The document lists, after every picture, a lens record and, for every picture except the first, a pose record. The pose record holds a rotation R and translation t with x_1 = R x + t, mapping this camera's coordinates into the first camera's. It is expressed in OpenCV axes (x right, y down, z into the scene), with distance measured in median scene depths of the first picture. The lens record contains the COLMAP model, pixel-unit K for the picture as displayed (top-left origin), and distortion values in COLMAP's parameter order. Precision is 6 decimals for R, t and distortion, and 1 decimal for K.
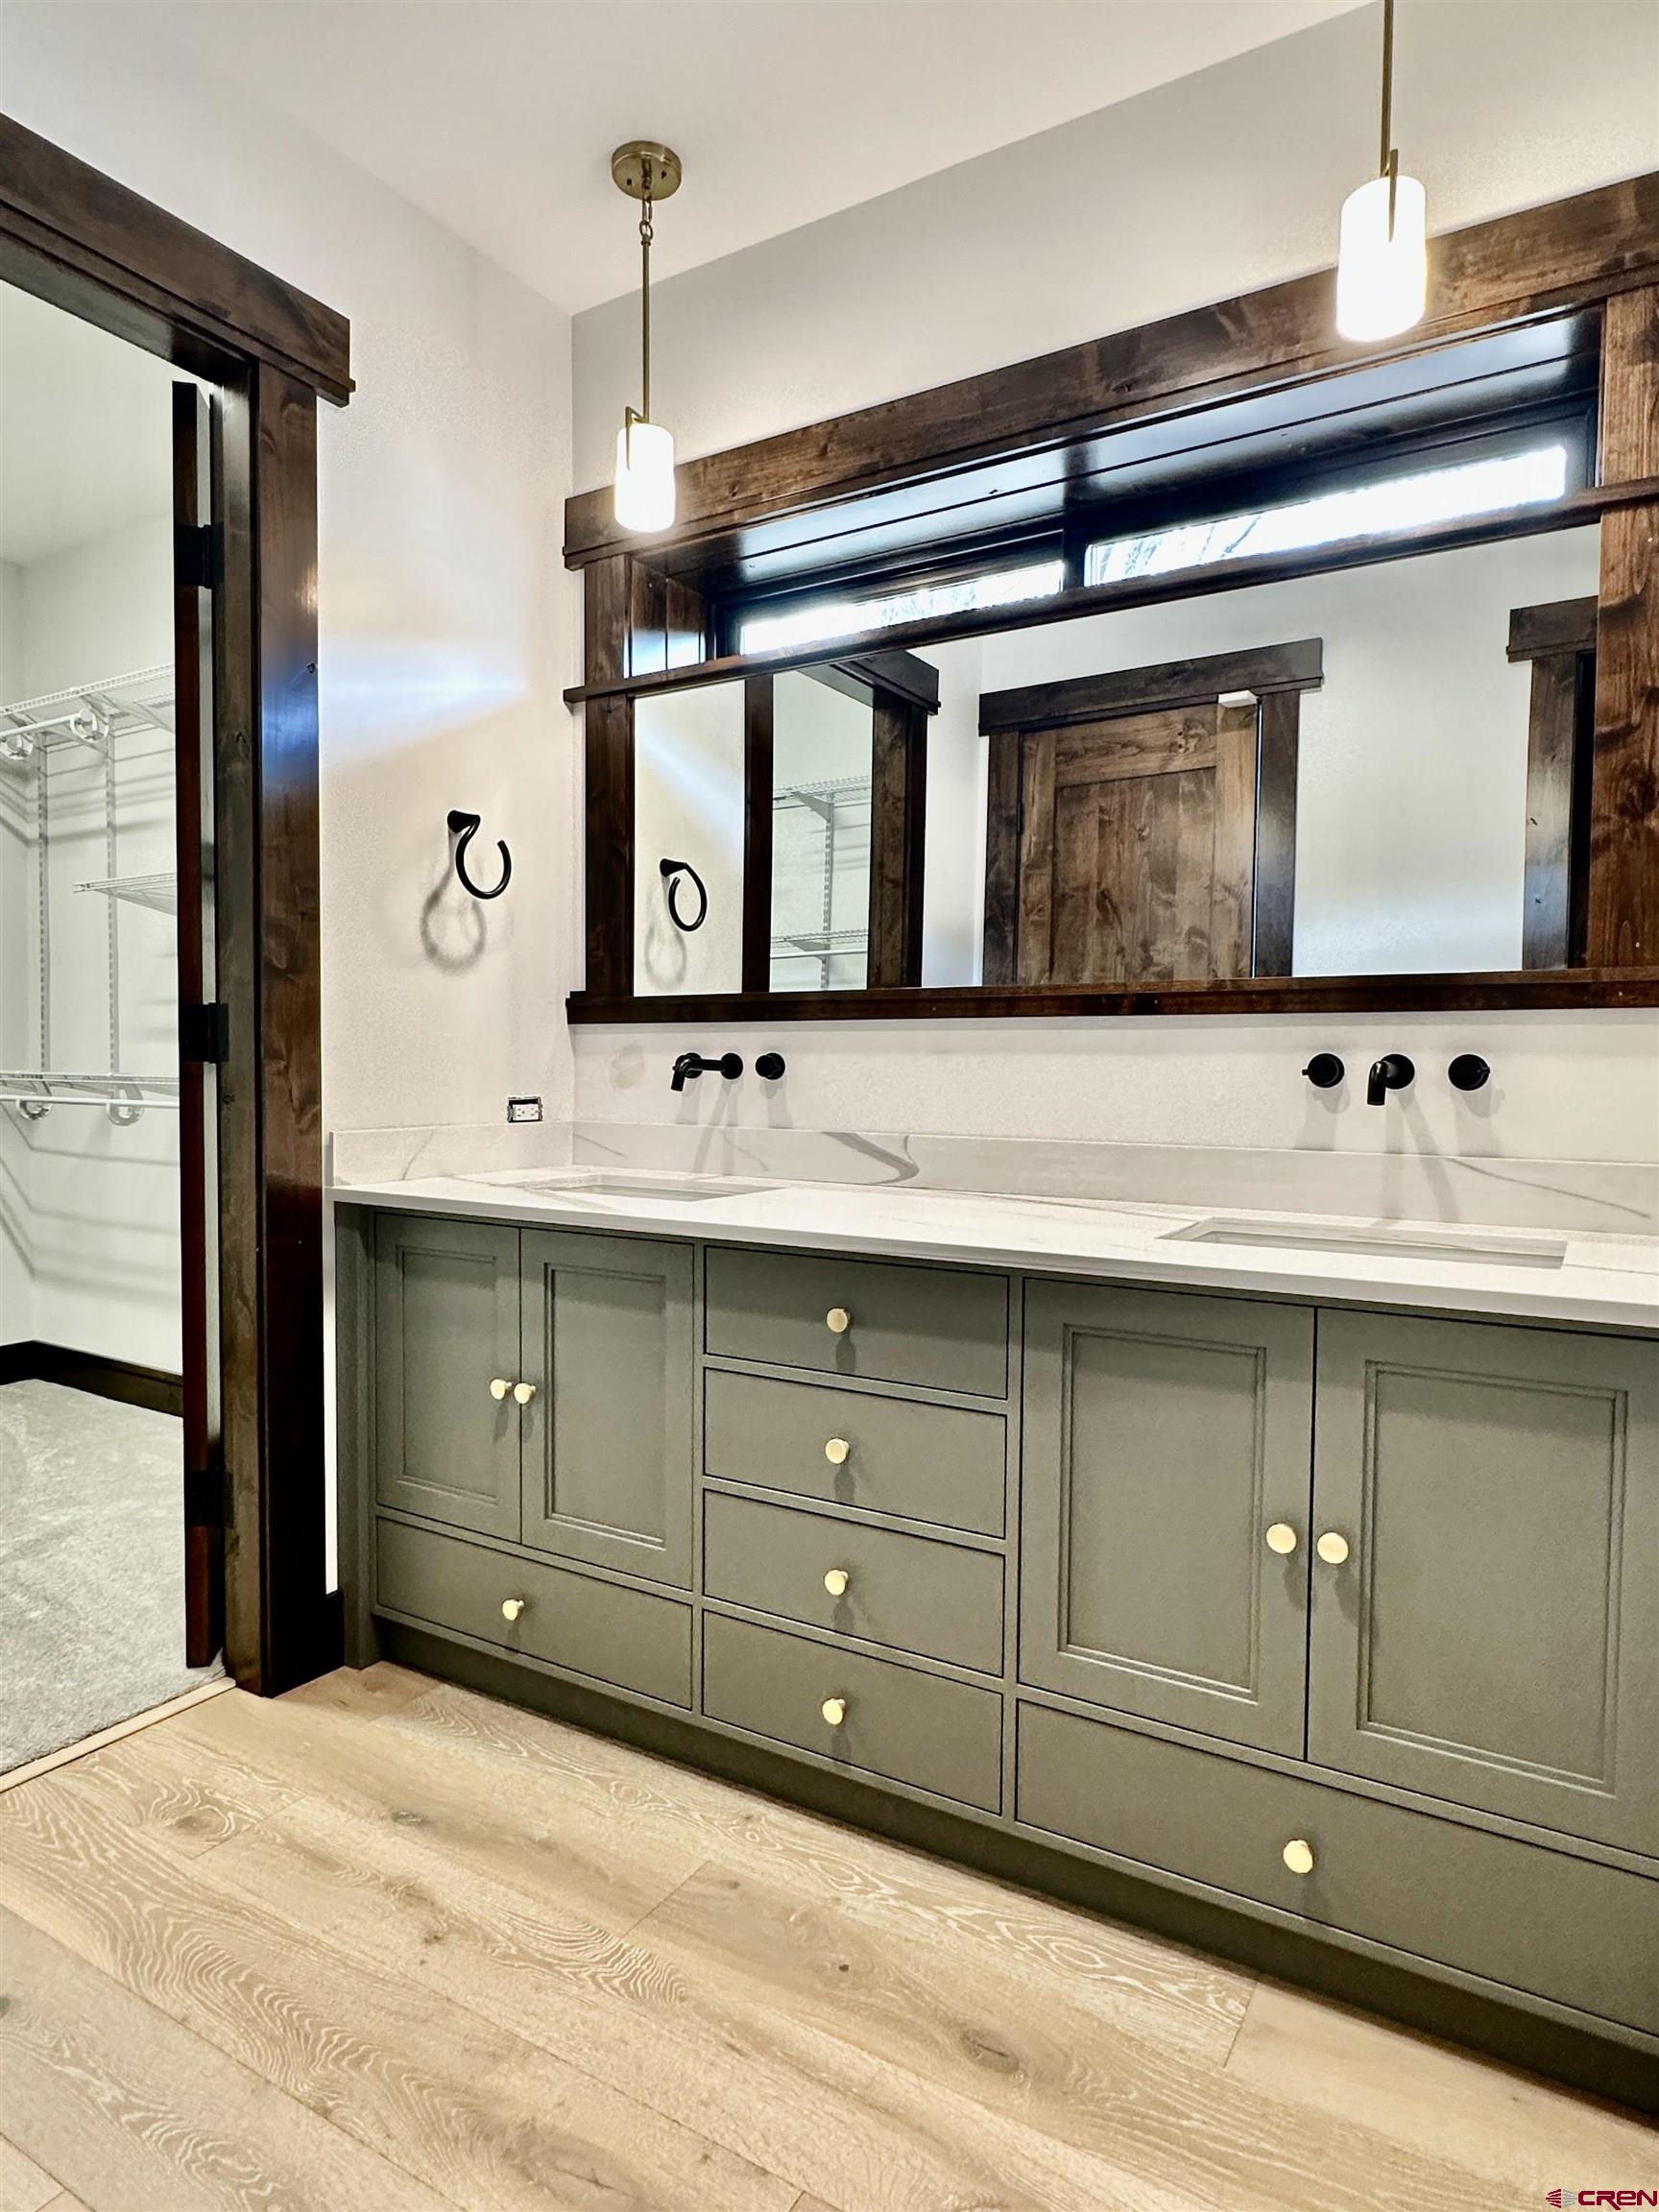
lens RADIAL K [[1317.8, 0, 827.2], [0, 1317.8, 1112.6], [0, 0, 1]] dist [0.008357, 0.003115]
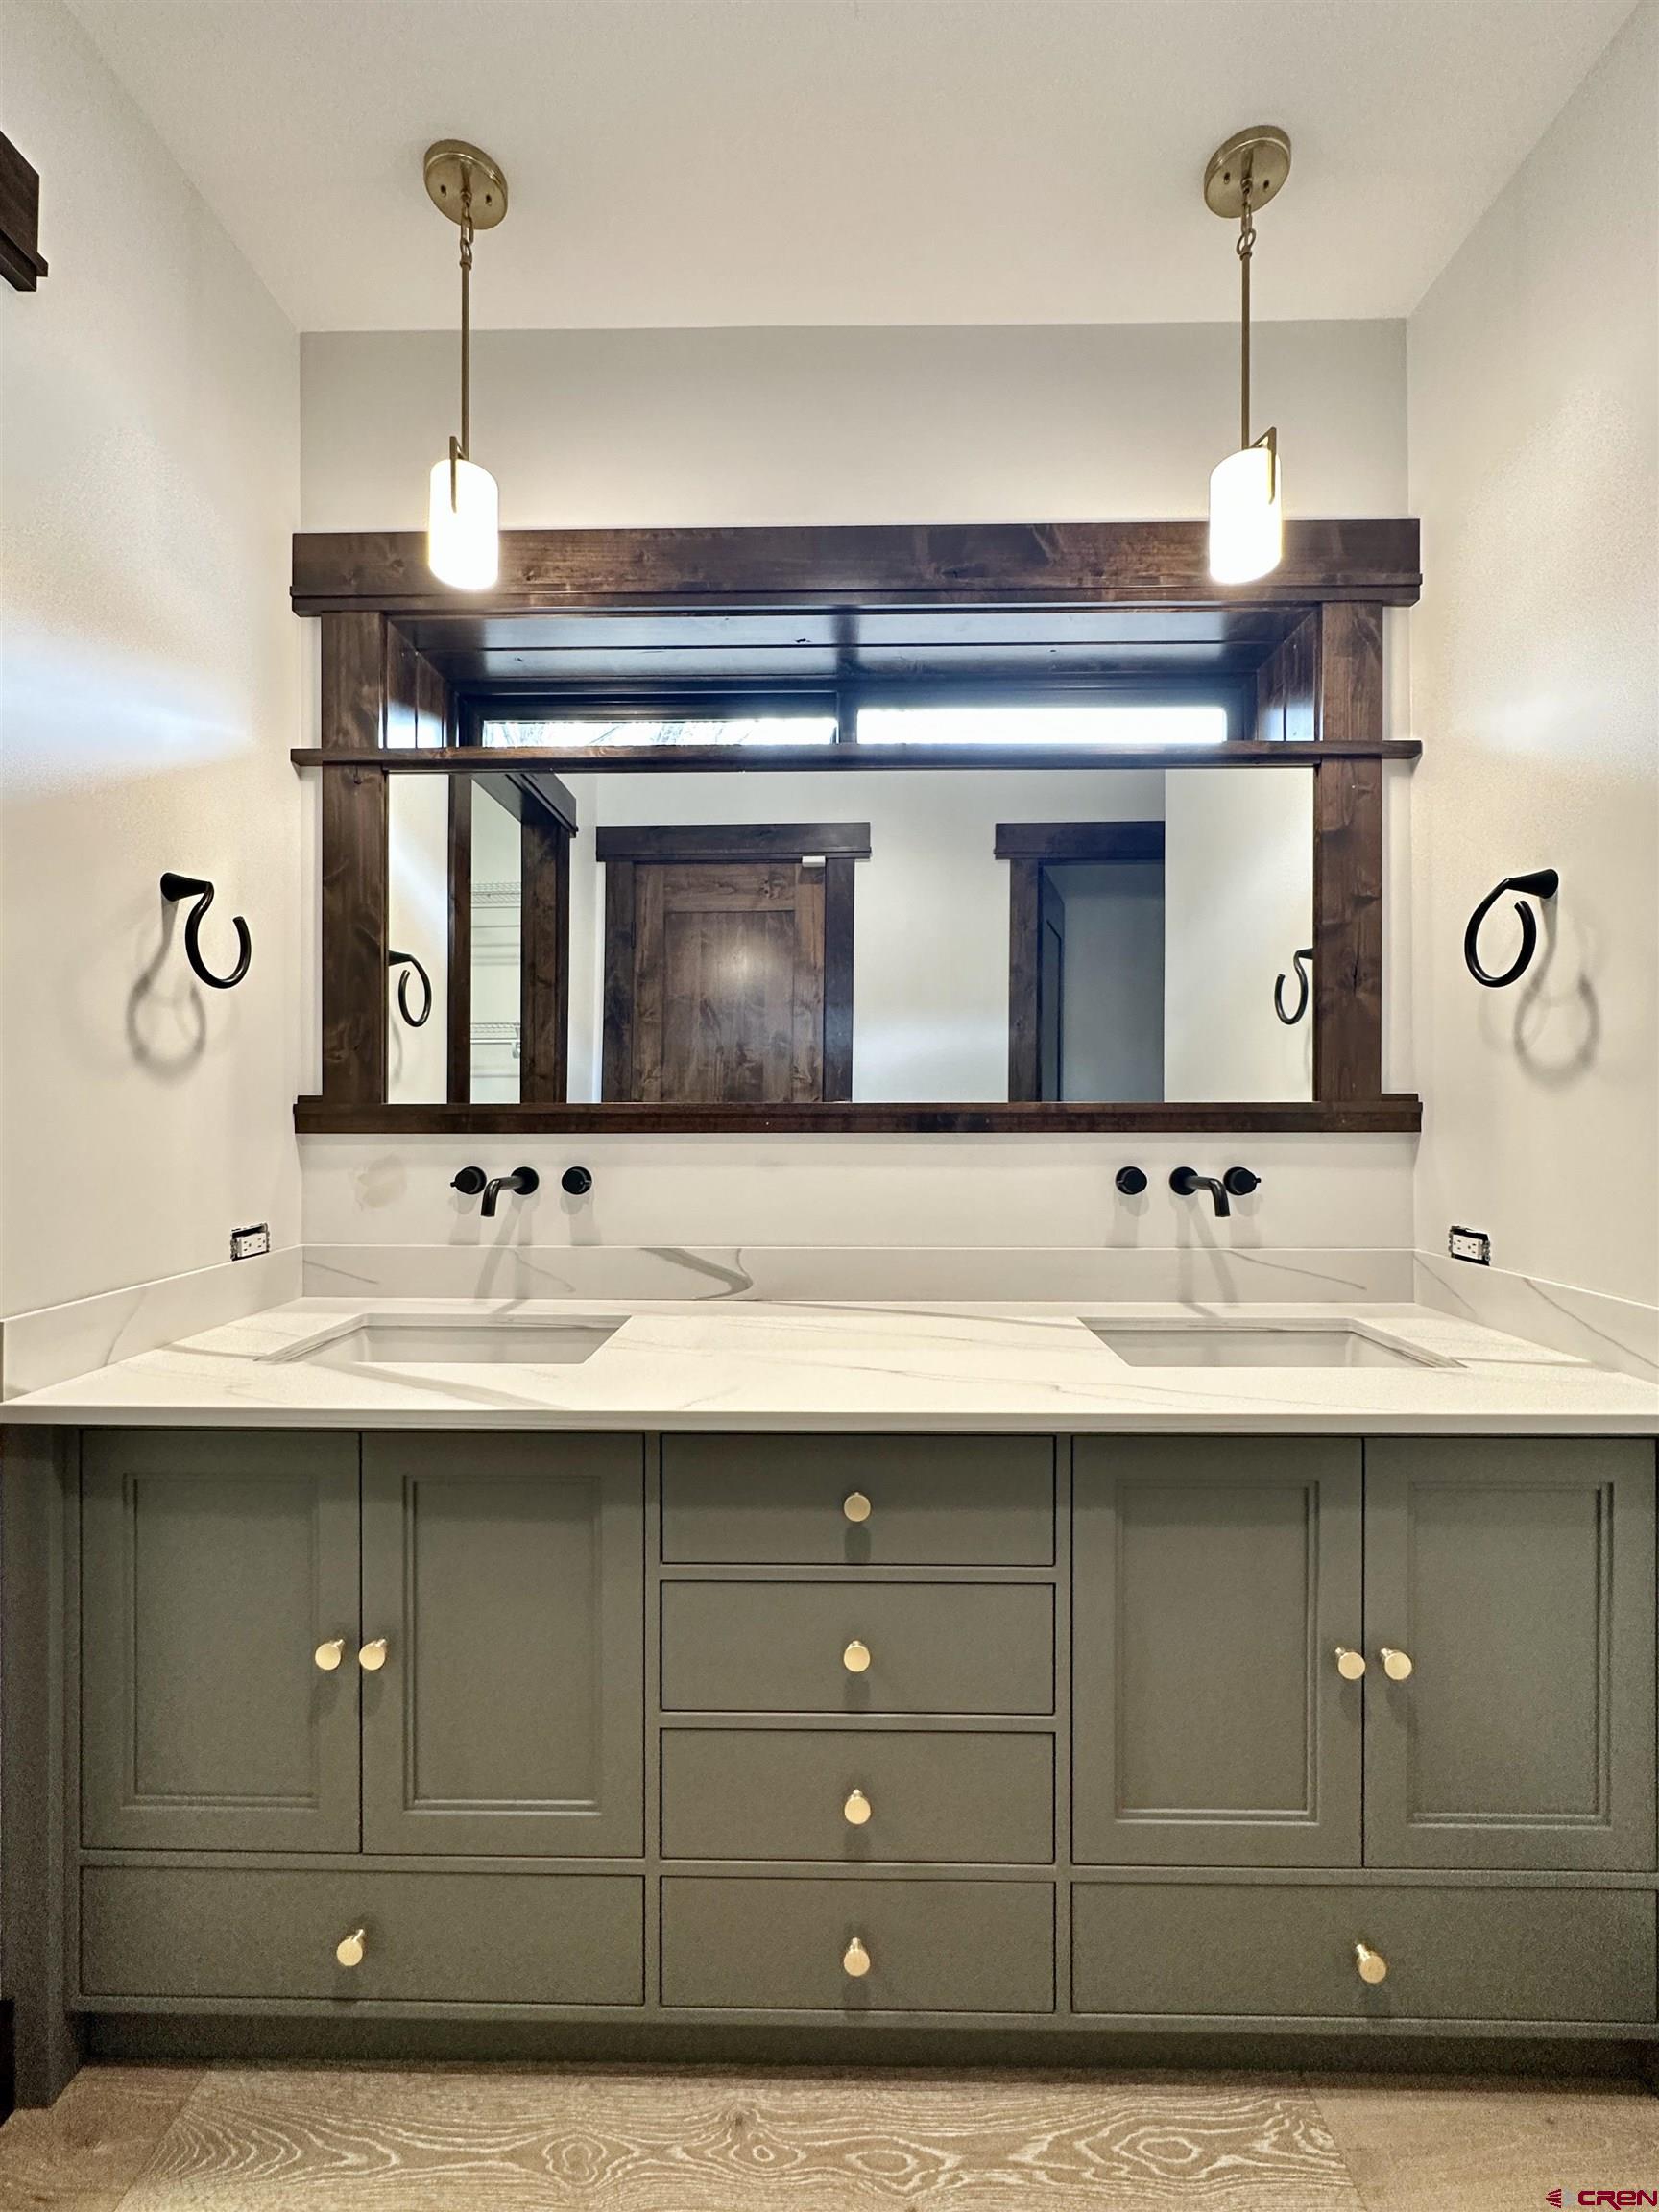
lens RADIAL K [[927.2, 0, 828.0], [0, 927.2, 1109.8], [0, 0, 1]] dist [-0.000734, 0.000552]
pose [[0.859359, -0.007076, 0.511324, -0.233529], [0.024813, 0.999303, -0.027873, -0.064856], [-0.510771, 0.036640, 0.858936, 0.341303]]
